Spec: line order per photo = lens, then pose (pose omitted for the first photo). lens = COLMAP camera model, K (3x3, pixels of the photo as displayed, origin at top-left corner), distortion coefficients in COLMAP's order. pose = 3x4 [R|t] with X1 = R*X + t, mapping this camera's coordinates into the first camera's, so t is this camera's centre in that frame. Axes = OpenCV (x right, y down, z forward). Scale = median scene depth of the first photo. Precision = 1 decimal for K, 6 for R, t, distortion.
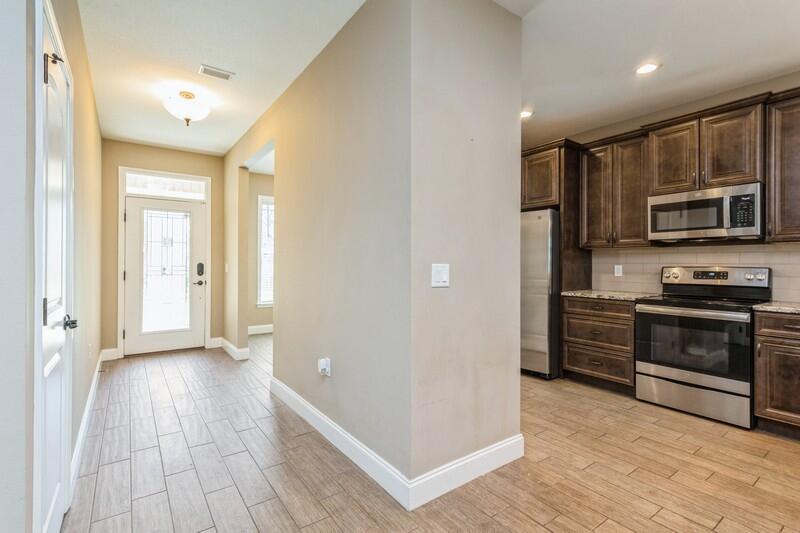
lens RADIAL K [[368.6, 0, 398.7], [0, 368.6, 264.7], [0, 0, 1]] dist [0.010890, -0.003705]
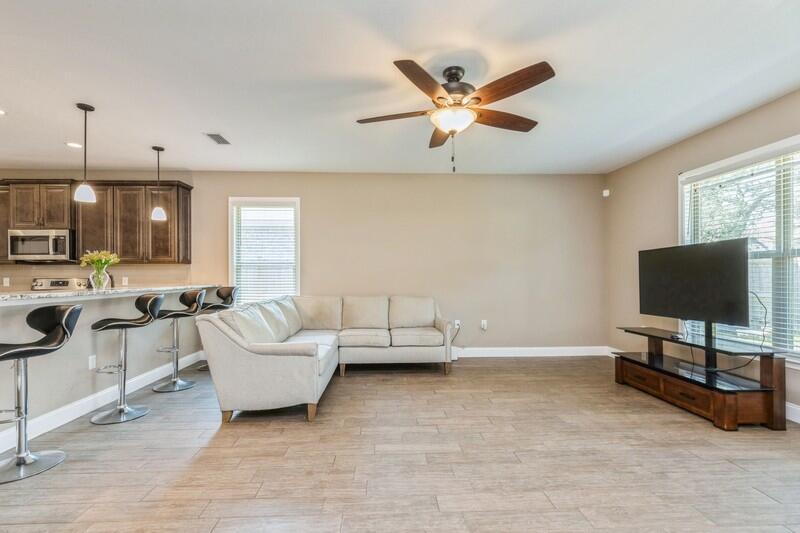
lens RADIAL K [[368.6, 0, 393.8], [0, 368.6, 272.9], [0, 0, 1]] dist [0.010890, -0.003705]
pose [[0.561214, 0.000669, 0.827670, 0.286517], [0.008564, 0.999941, -0.006615, 0.003861], [-0.827626, 0.010800, 0.561176, -0.886798]]
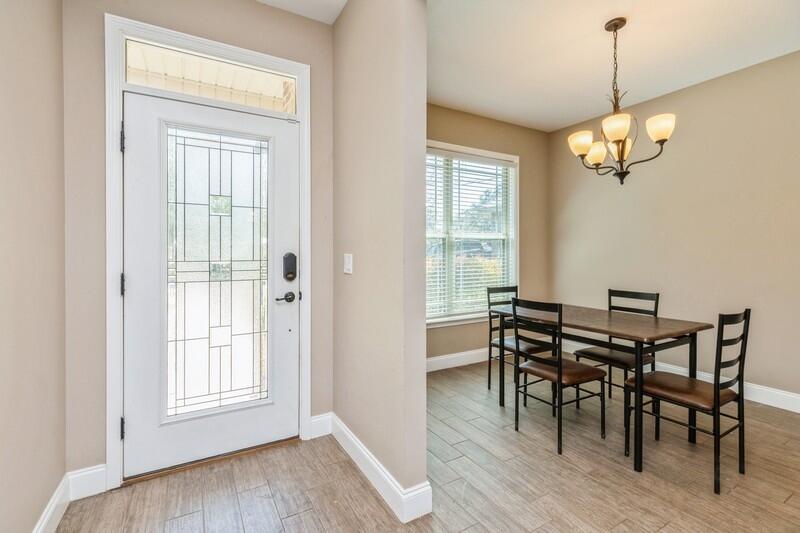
lens RADIAL K [[368.6, 0, 397.8], [0, 368.6, 251.8], [0, 0, 1]] dist [0.010890, -0.003705]
pose [[0.993310, -0.002239, -0.115457, -0.476861], [0.002605, 0.999992, 0.003026, -0.009748], [0.115450, -0.003306, 0.993308, 0.766704]]
